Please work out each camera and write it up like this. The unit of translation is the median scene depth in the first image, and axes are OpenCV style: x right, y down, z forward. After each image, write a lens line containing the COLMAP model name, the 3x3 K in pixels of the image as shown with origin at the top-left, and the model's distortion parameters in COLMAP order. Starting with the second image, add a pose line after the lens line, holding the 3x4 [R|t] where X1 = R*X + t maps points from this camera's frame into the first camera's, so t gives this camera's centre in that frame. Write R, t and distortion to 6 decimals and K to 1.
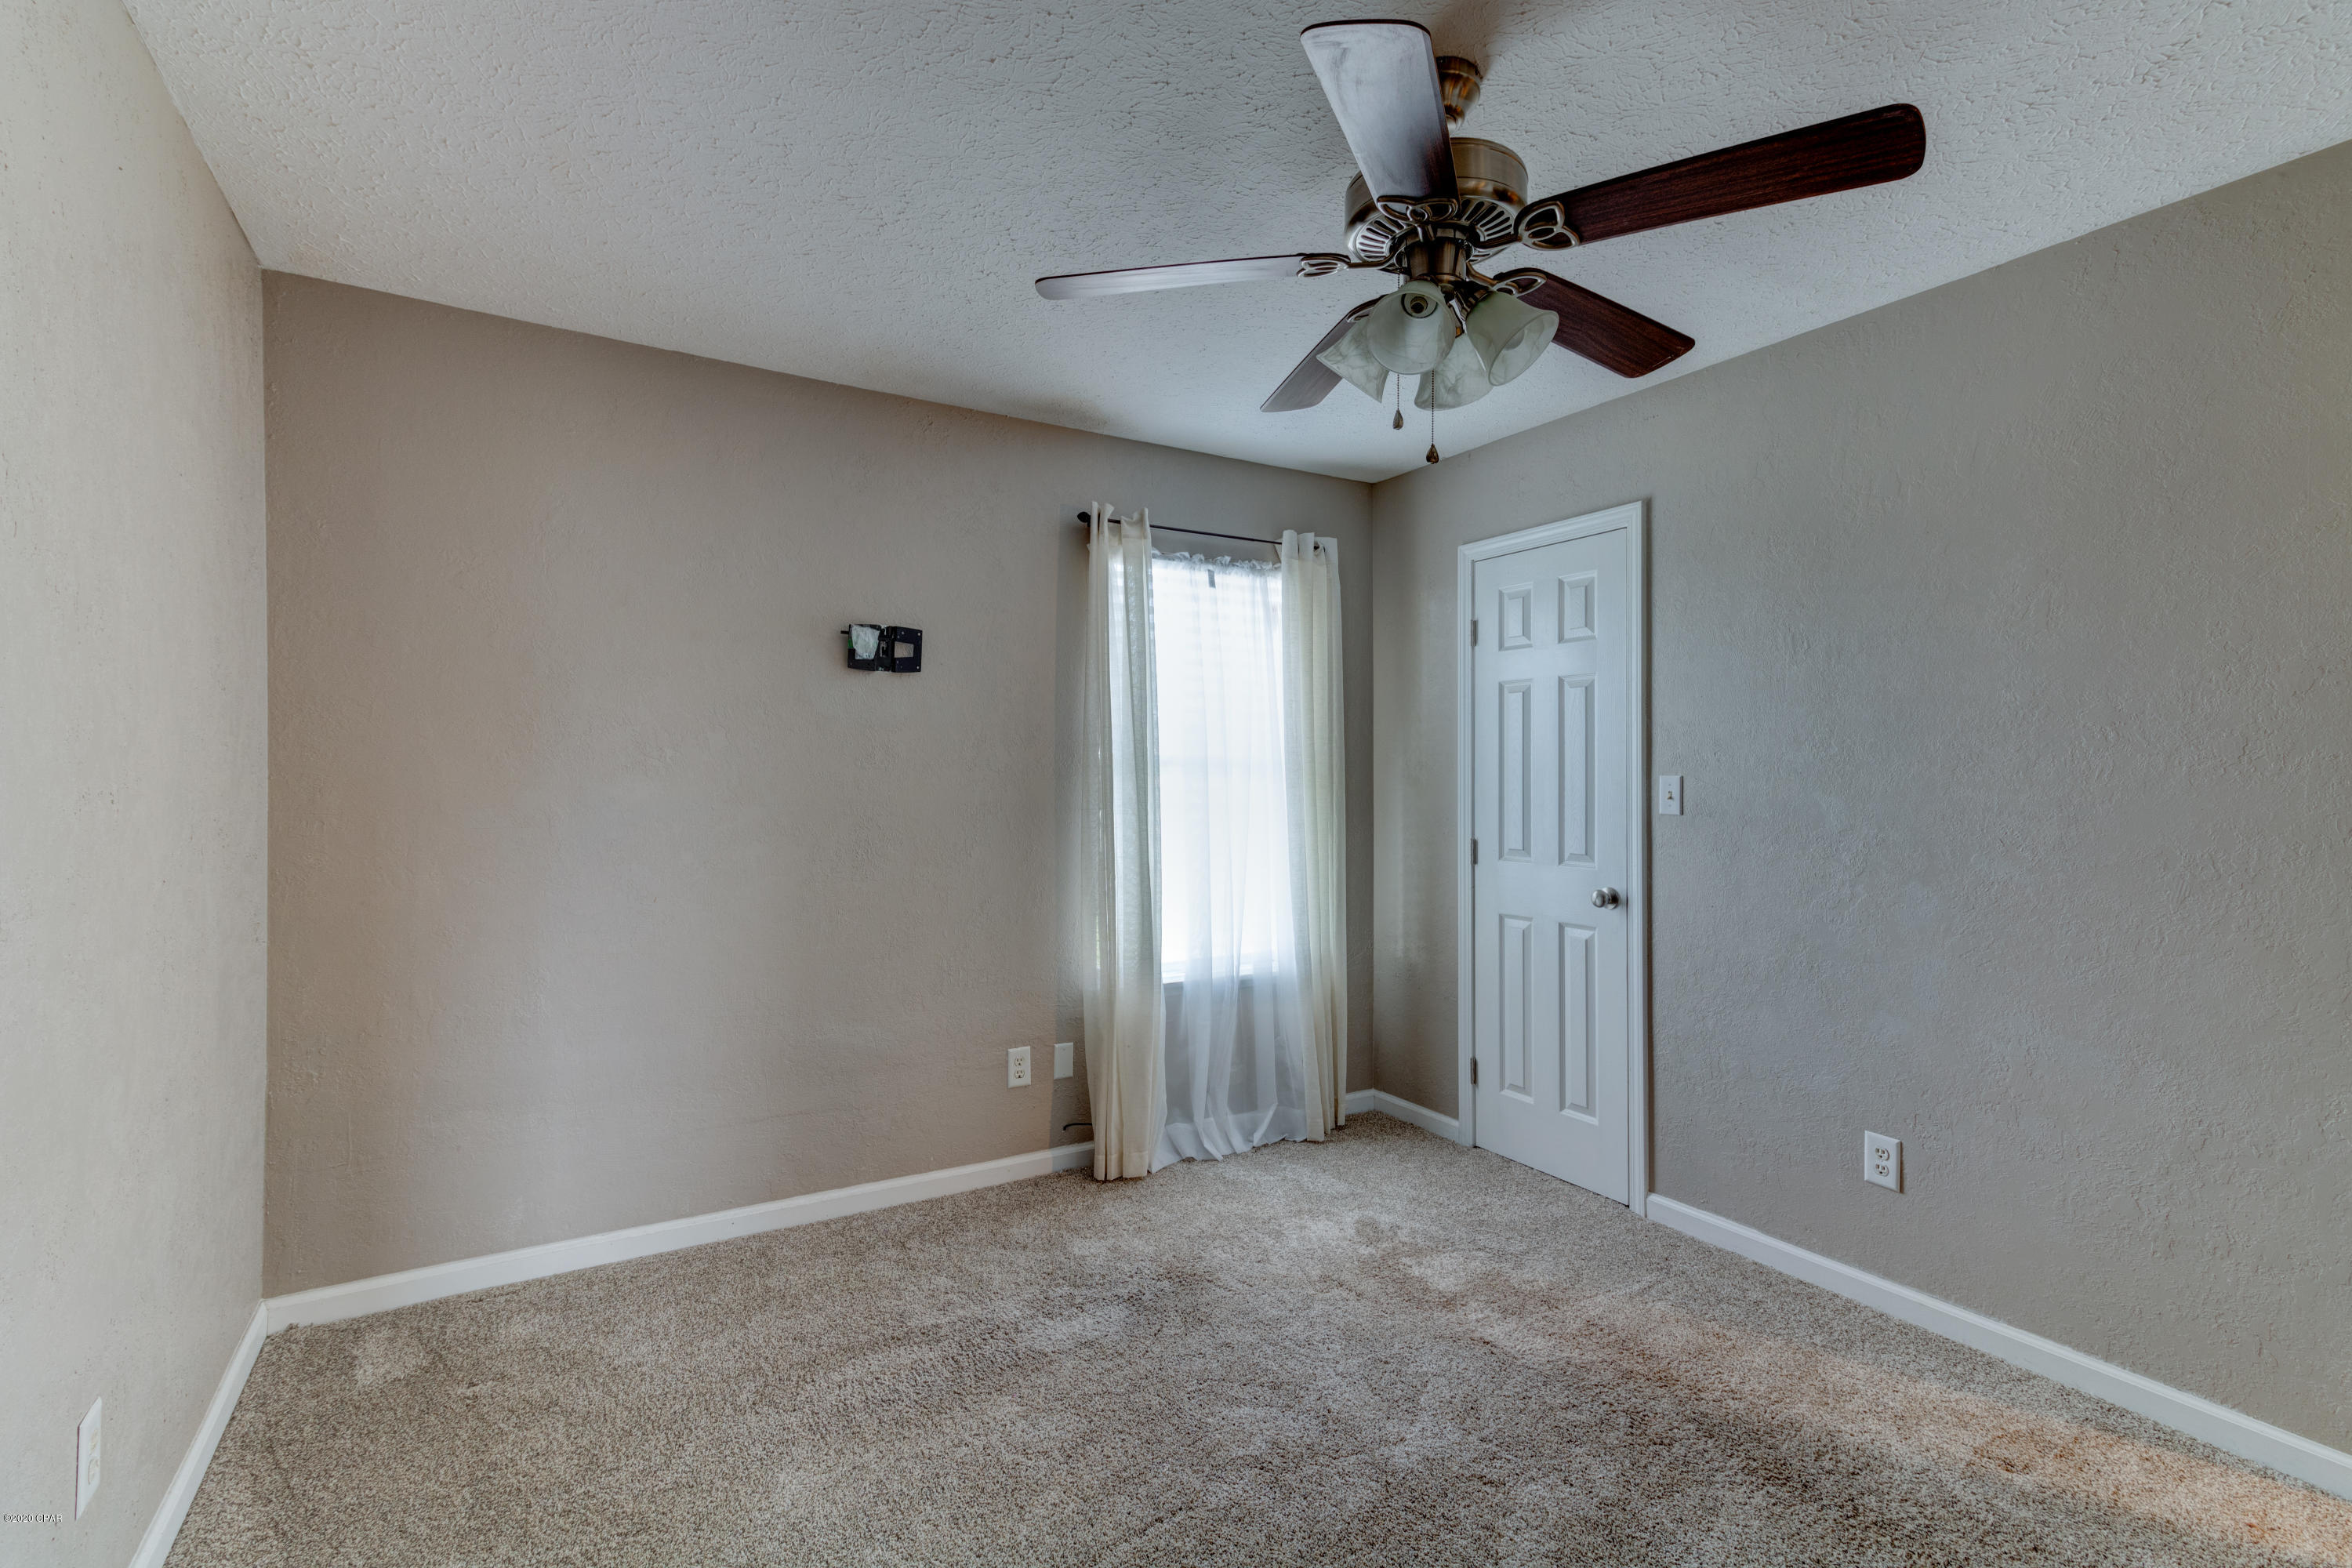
lens RADIAL K [[1078.7, 0, 1162.8], [0, 1078.7, 788.2], [0, 0, 1]] dist [0.003334, -0.000167]
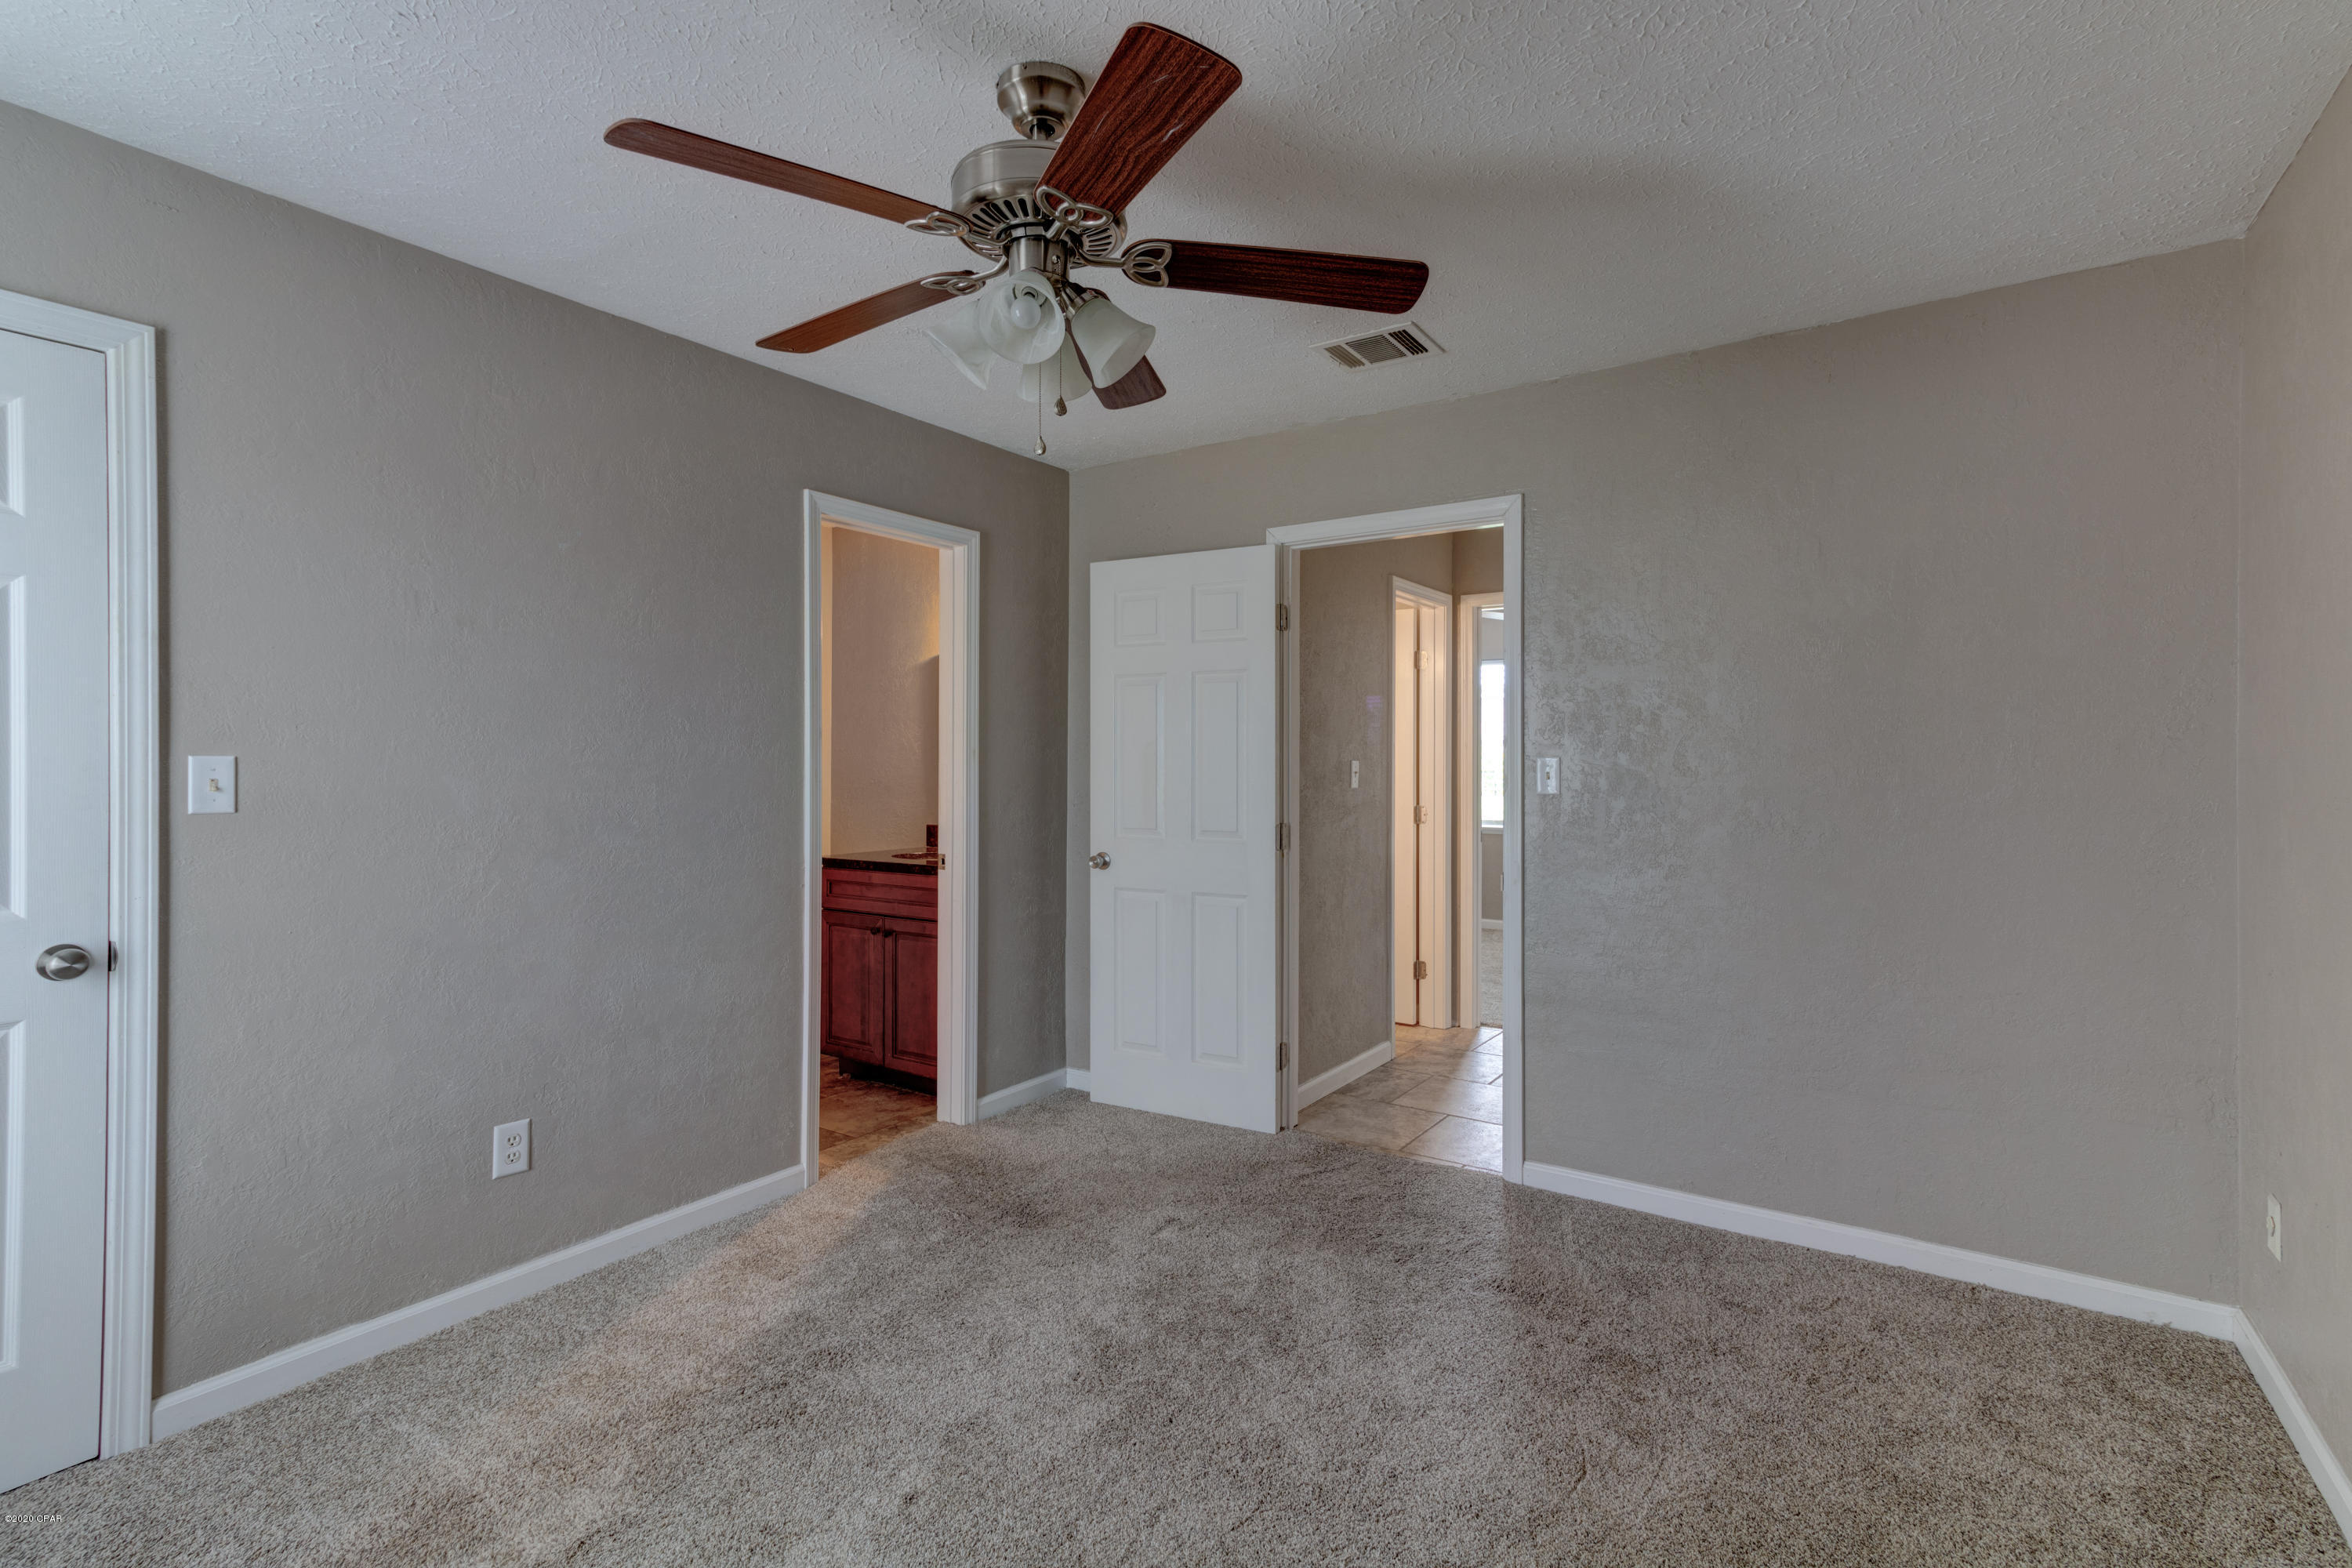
lens RADIAL K [[1078.7, 0, 1175.4], [0, 1078.7, 762.0], [0, 0, 1]] dist [0.003334, -0.000167]
pose [[-0.433659, -0.005693, 0.901059, -0.435334], [0.007328, 0.999925, 0.009844, -0.011055], [-0.901047, 0.010872, -0.433584, 0.796401]]
